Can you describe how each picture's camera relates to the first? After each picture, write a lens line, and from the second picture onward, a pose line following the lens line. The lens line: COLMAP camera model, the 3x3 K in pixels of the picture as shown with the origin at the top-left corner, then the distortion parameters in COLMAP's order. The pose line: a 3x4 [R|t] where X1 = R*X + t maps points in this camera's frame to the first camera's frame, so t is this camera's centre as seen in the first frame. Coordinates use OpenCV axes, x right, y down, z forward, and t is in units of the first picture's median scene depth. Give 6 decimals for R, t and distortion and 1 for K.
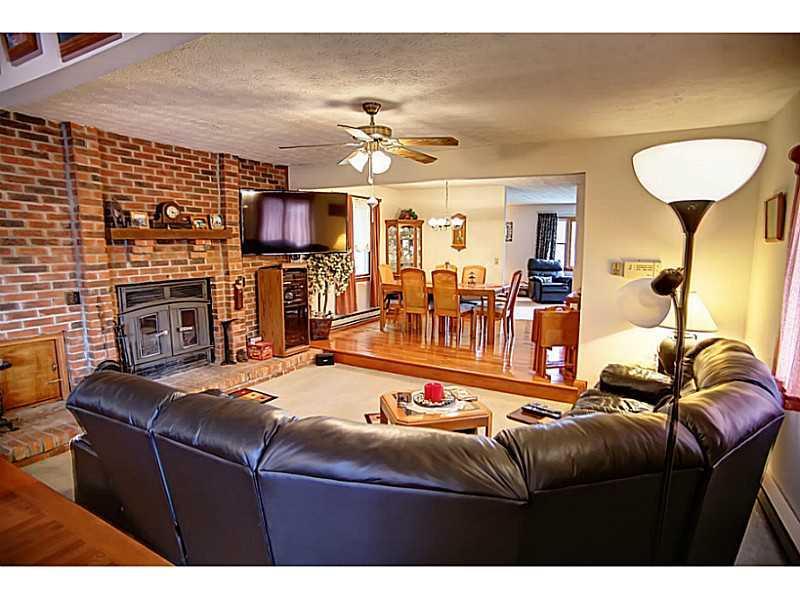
lens RADIAL K [[442.6, 0, 401.7], [0, 442.6, 304.7], [0, 0, 1]] dist [-0.119227, 0.064641]
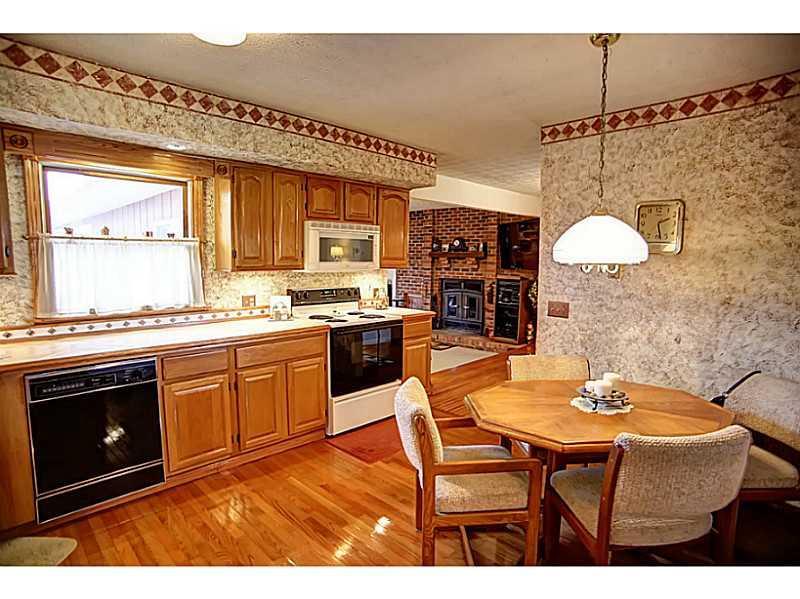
lens RADIAL K [[442.6, 0, 401.7], [0, 442.6, 304.7], [0, 0, 1]] dist [-0.119227, 0.064641]
pose [[-0.290373, 0.093484, -0.952336, 1.412131], [-0.142111, 0.979968, 0.139527, -0.184841], [0.946302, 0.175852, -0.271271, 1.337969]]
